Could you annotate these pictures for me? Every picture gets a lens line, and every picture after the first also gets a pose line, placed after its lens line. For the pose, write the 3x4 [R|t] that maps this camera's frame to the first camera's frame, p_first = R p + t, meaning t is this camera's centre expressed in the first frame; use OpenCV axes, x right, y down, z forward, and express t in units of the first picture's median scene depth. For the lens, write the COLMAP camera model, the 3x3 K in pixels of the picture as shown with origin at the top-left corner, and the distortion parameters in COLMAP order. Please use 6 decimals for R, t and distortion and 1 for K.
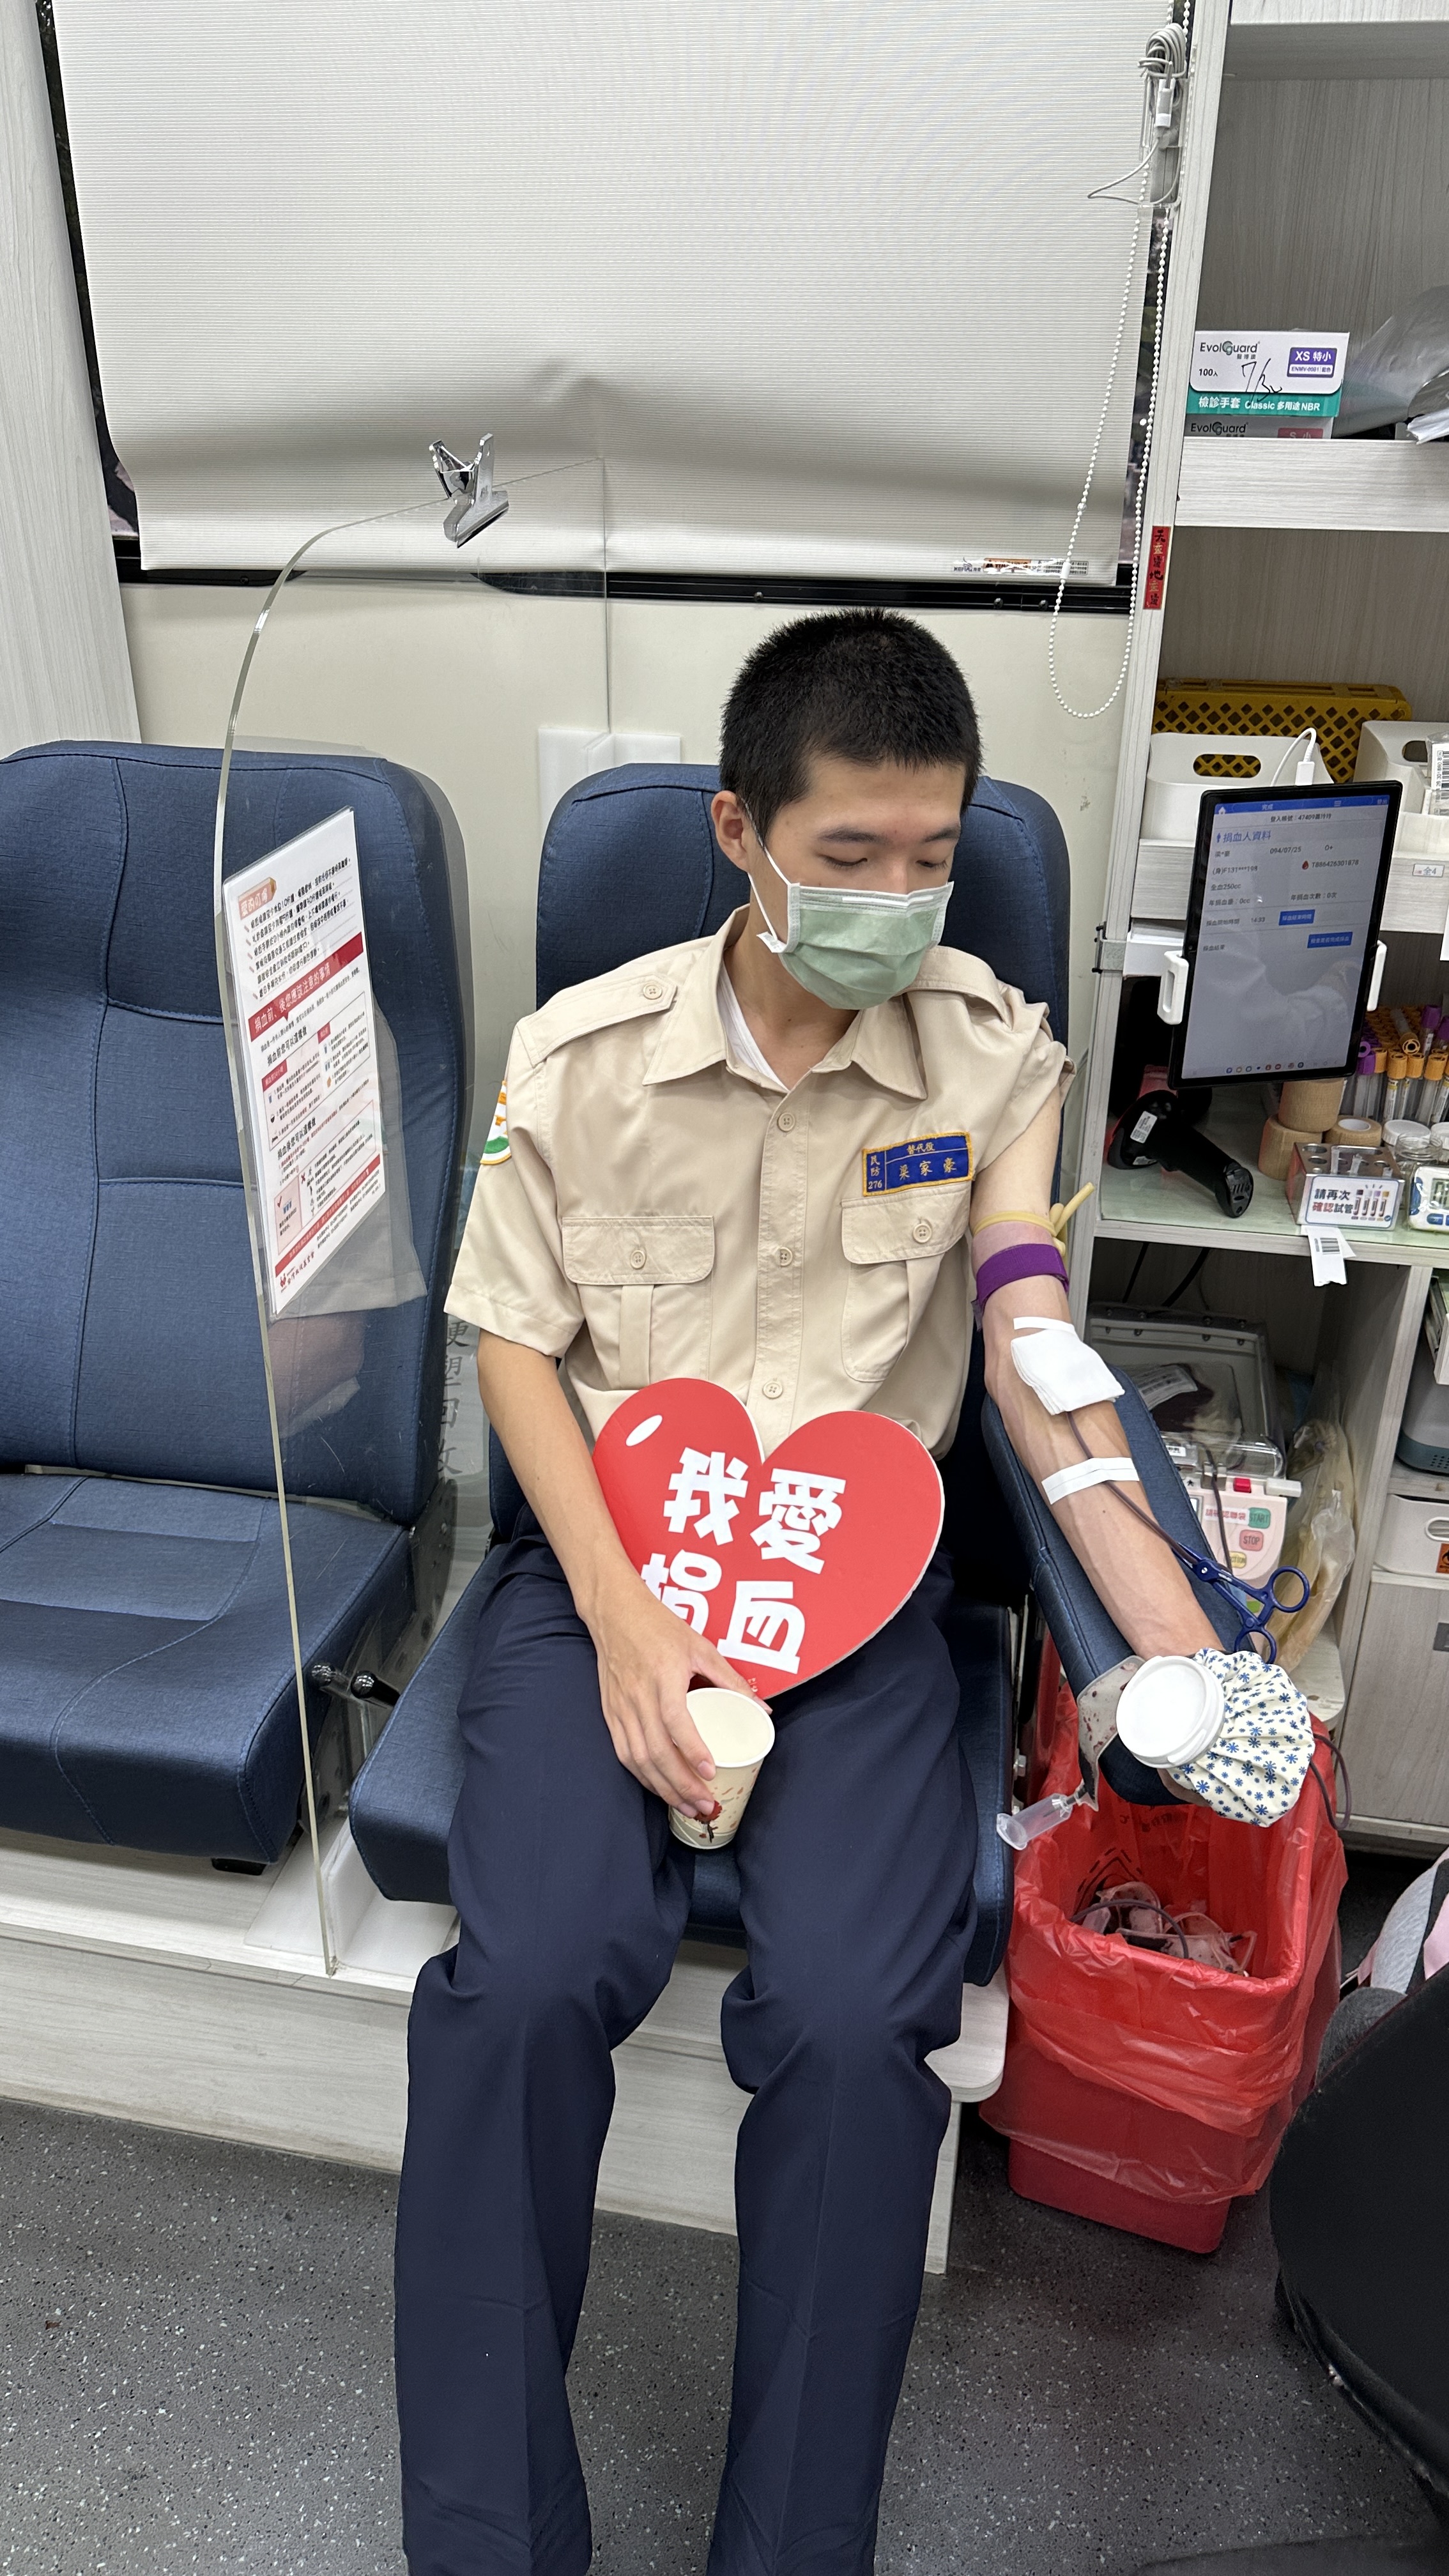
lens RADIAL K [[1843.6, 0, 721.1], [0, 1843.6, 1292.7], [0, 0, 1]] dist [0.000506, -0.008906]
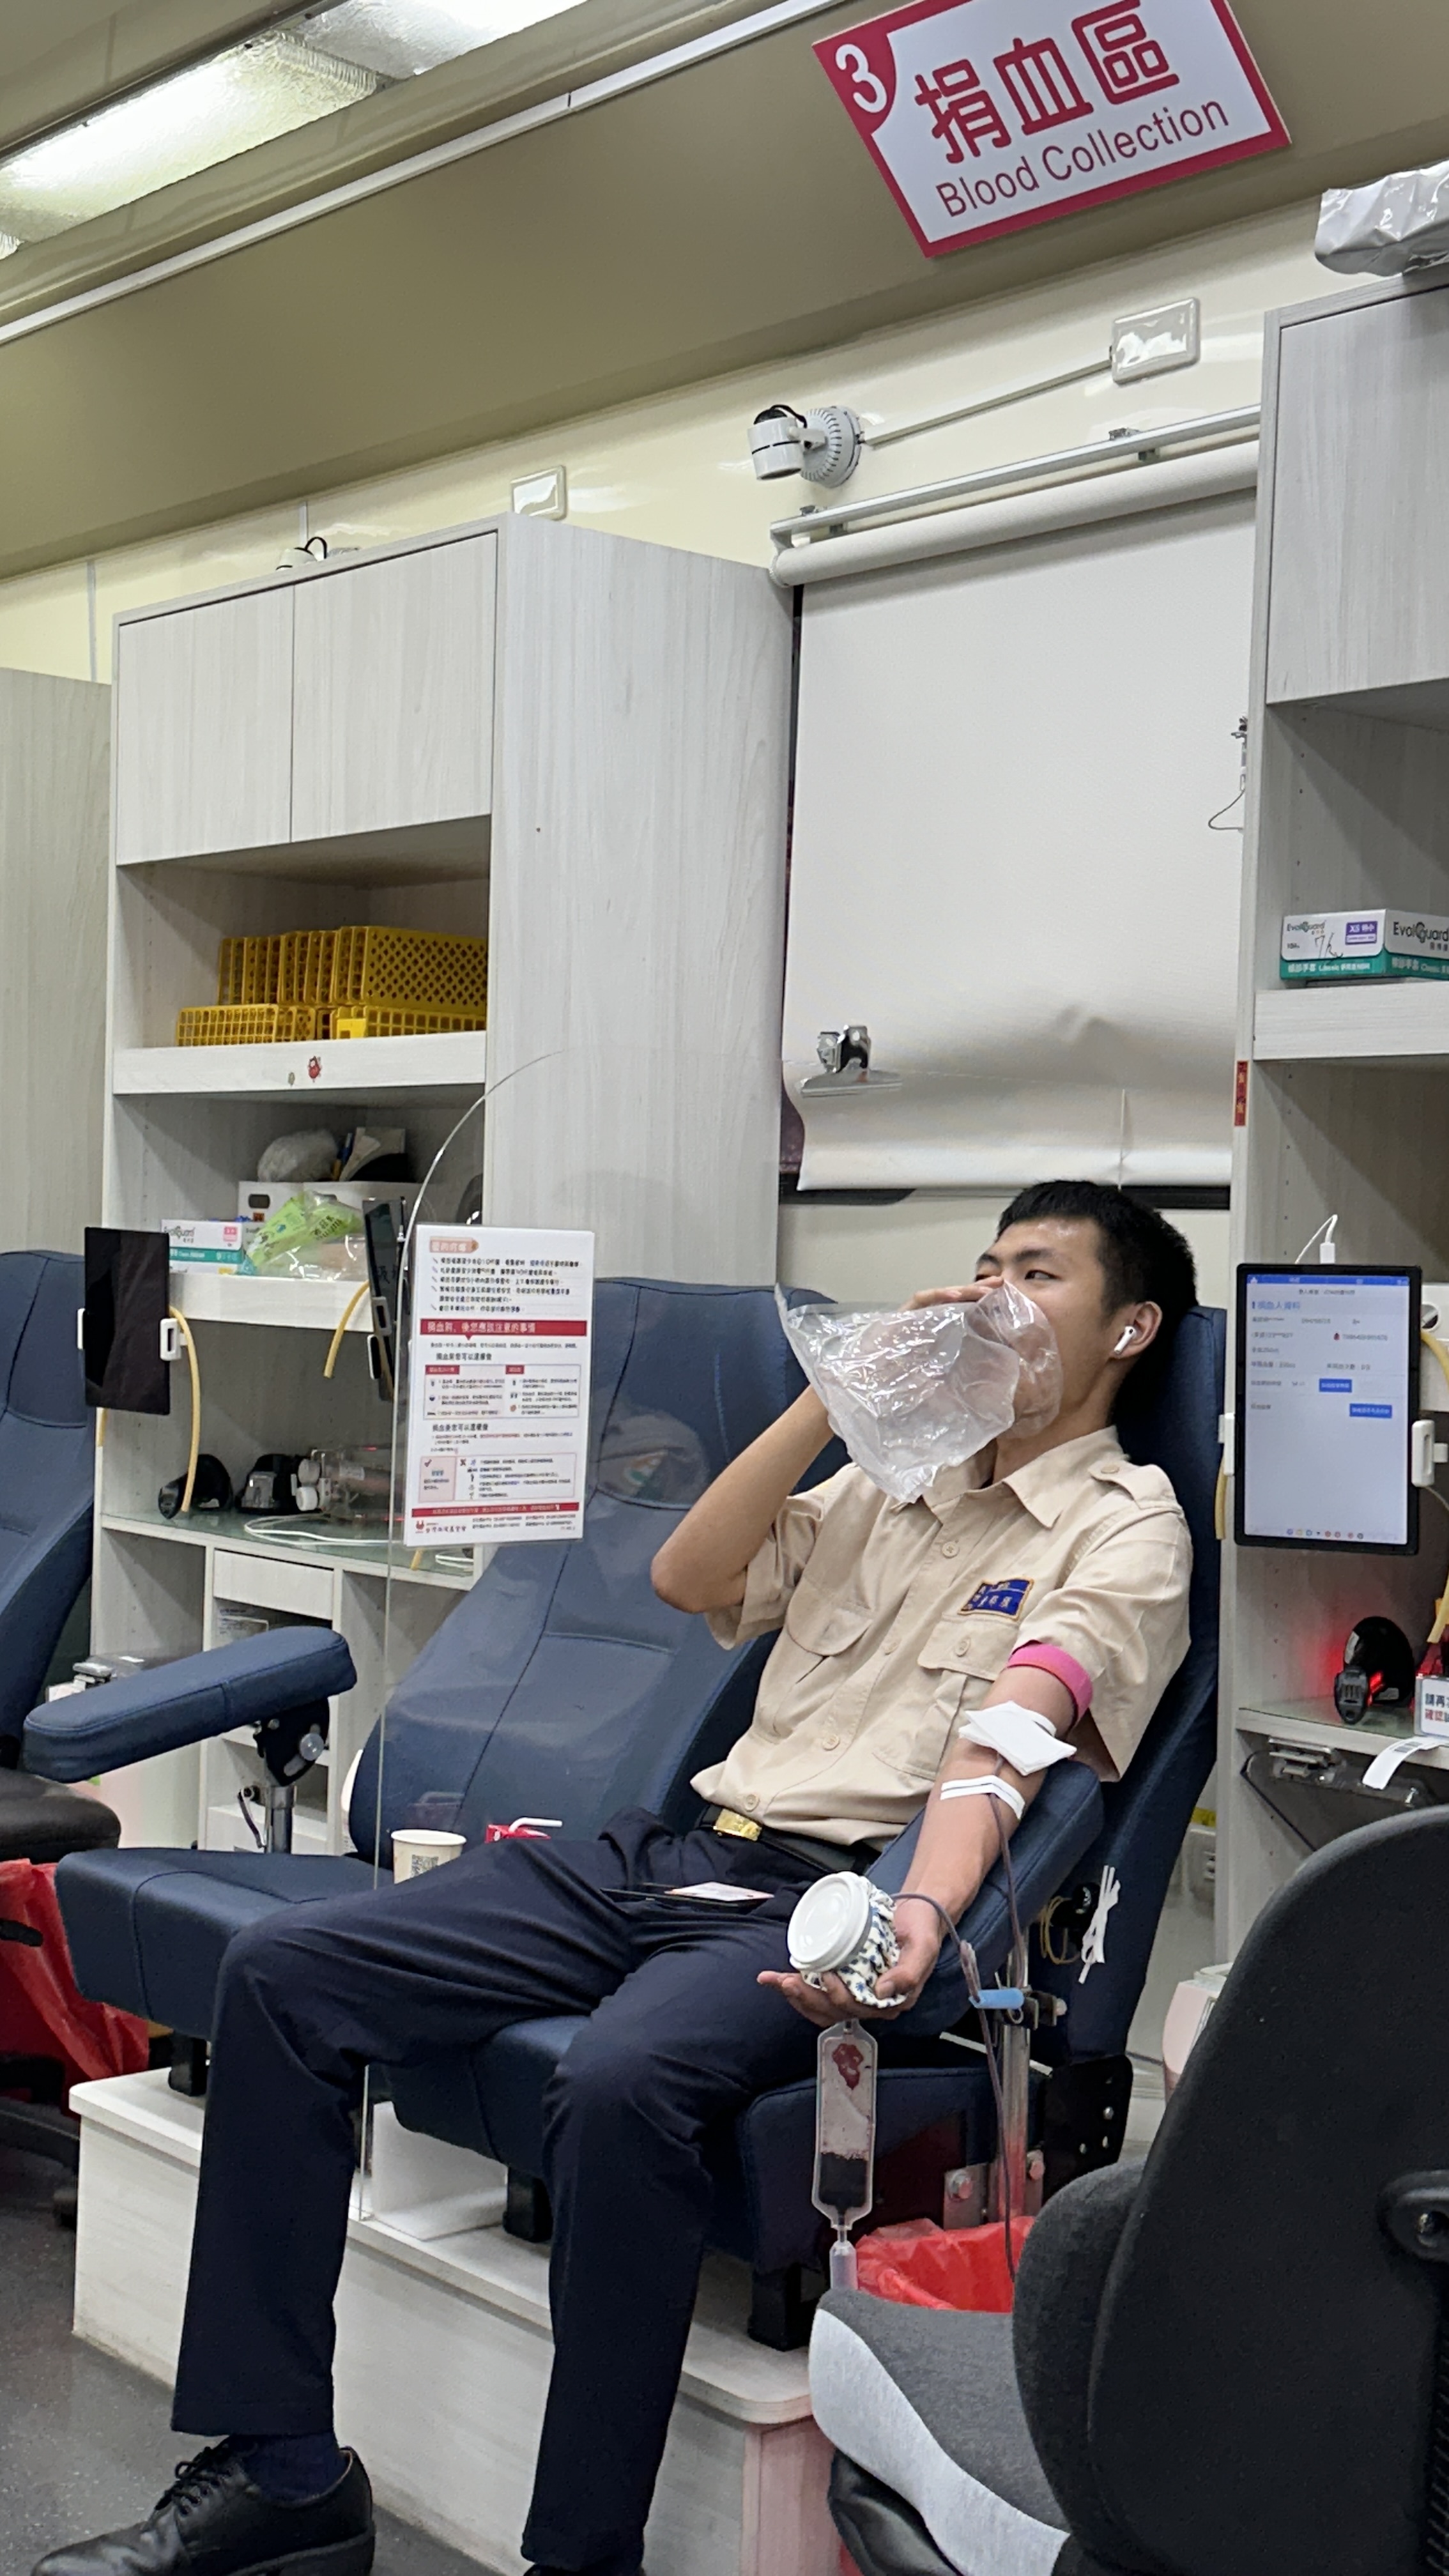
lens RADIAL K [[3148.4, 0, 725.8], [0, 3148.4, 1286.2], [0, 0, 1]] dist [0.023522, 0.000000]
pose [[0.788676, 0.025327, -0.614288, 1.183601], [-0.310524, 0.878754, -0.362446, 0.530747], [0.530628, 0.476603, 0.700916, -0.508043]]
